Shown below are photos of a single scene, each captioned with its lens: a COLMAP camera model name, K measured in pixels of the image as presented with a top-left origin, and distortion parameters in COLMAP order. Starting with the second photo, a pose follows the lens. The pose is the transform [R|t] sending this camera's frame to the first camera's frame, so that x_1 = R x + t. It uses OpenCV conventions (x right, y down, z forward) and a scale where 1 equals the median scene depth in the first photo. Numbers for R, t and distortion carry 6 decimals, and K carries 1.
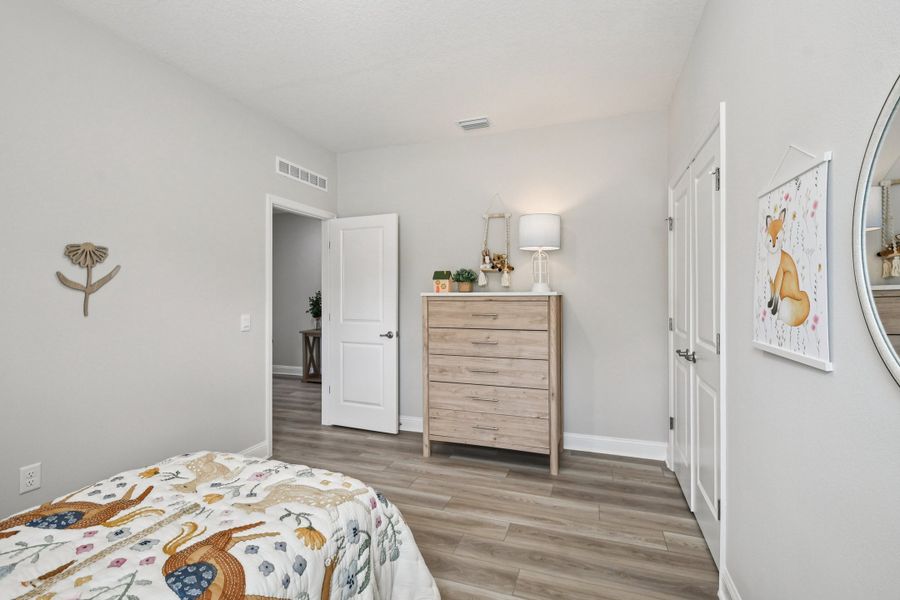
lens RADIAL K [[400.1, 0, 462.5], [0, 400.1, 290.7], [0, 0, 1]] dist [0.014714, -0.001092]
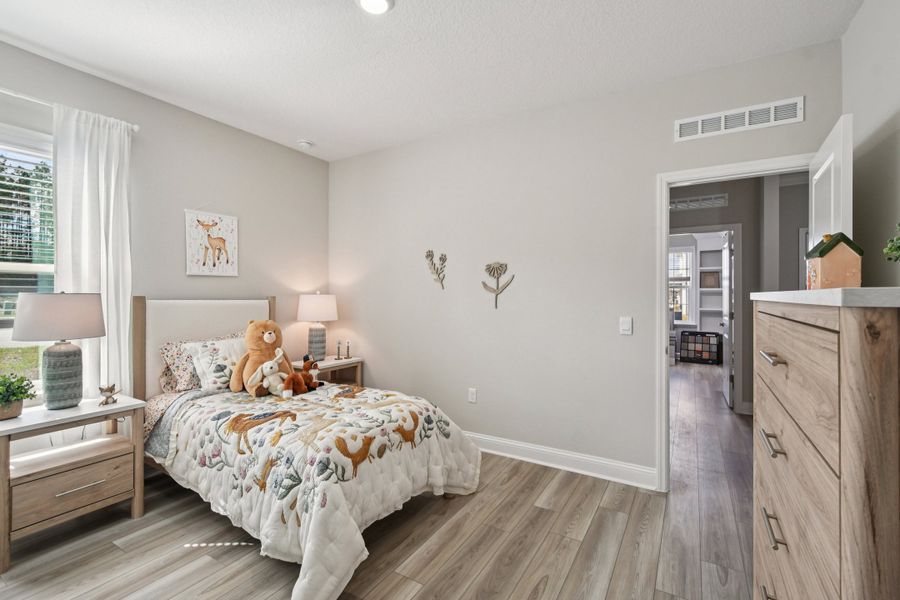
lens RADIAL K [[400.1, 0, 462.6], [0, 400.1, 297.8], [0, 0, 1]] dist [0.014714, -0.001092]
pose [[-0.192515, 0.012521, -0.981214, 0.645384], [0.005639, 0.999916, 0.011653, 0.002291], [0.981278, -0.003290, -0.192570, 1.199698]]
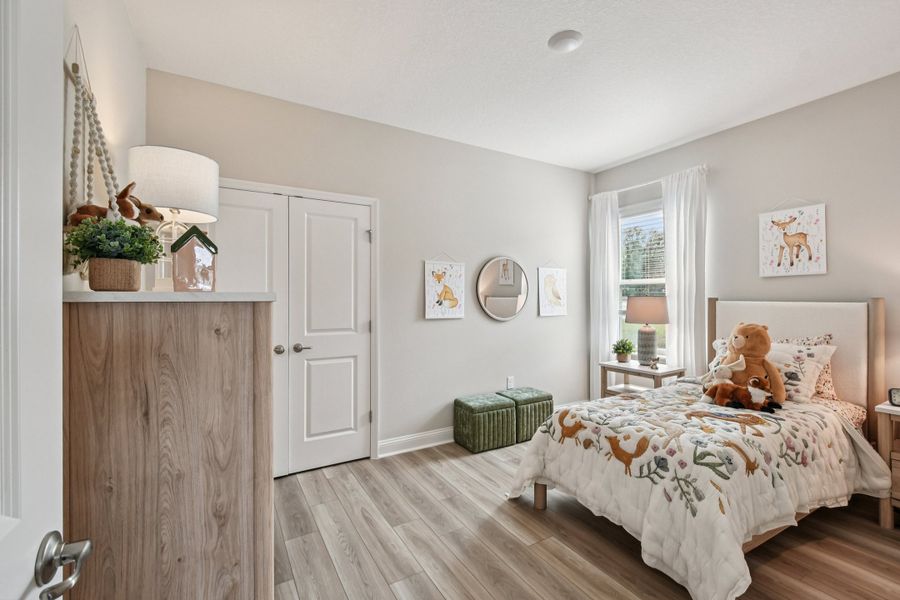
lens RADIAL K [[400.1, 0, 457.1], [0, 400.1, 298.5], [0, 0, 1]] dist [0.014714, -0.001092]
pose [[-0.762664, 0.007808, 0.646748, -0.728965], [0.003847, 0.999964, -0.007536, 0.017999], [-0.646783, -0.003259, -0.762667, 1.845062]]
